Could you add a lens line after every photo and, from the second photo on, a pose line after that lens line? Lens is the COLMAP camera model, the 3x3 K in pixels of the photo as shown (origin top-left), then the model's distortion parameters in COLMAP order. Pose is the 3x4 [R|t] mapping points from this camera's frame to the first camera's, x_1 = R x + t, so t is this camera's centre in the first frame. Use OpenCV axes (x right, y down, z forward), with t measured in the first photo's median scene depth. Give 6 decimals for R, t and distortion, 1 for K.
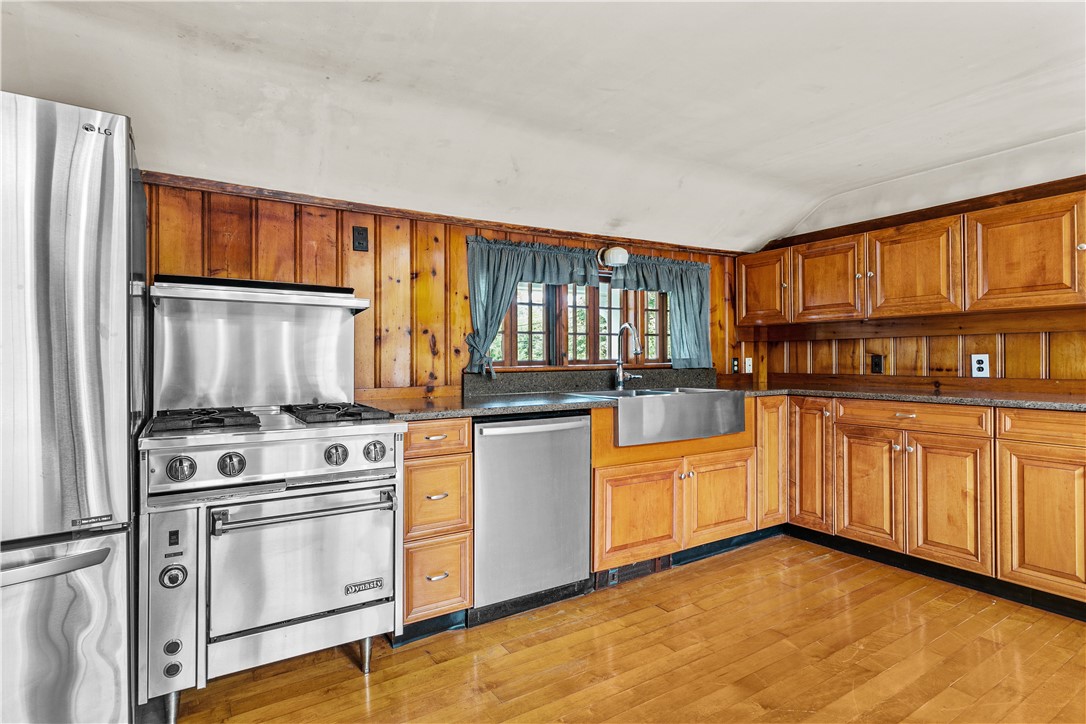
lens RADIAL K [[548.7, 0, 545.7], [0, 548.7, 353.8], [0, 0, 1]] dist [-0.002356, -0.000473]
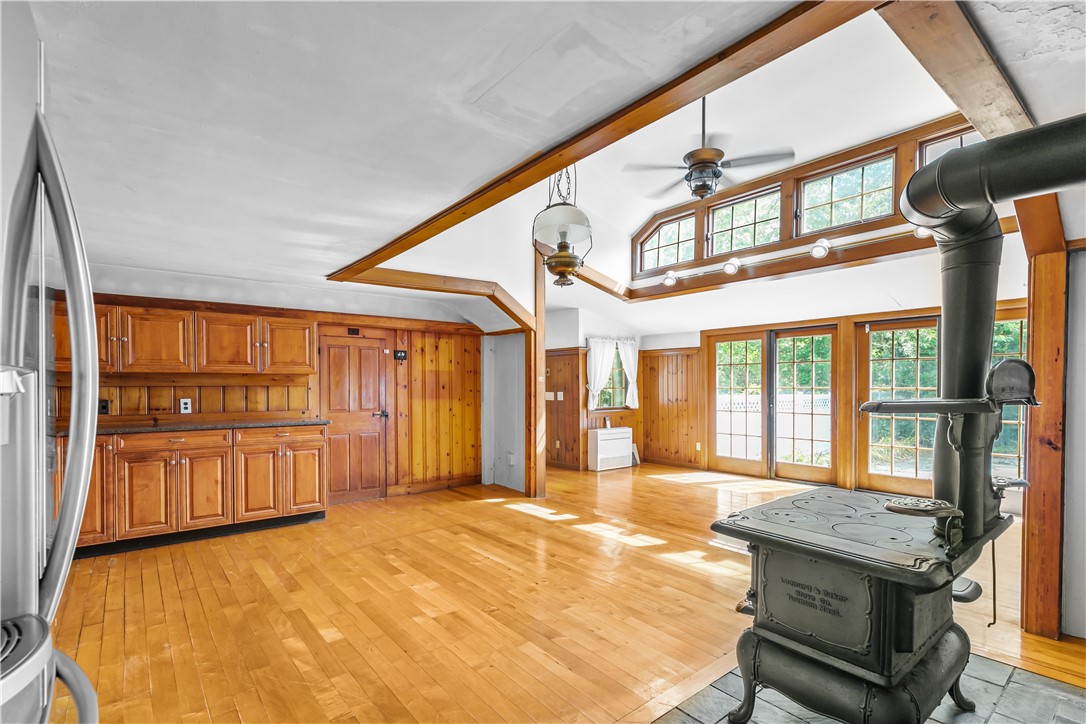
lens RADIAL K [[499.3, 0, 530.0], [0, 499.3, 381.8], [0, 0, 1]] dist [-0.000240, -0.000287]
pose [[-0.091197, 0.019956, 0.995633, -0.752481], [-0.002243, 0.999793, -0.020244, -0.021677], [-0.995830, -0.004080, -0.091133, 0.147417]]
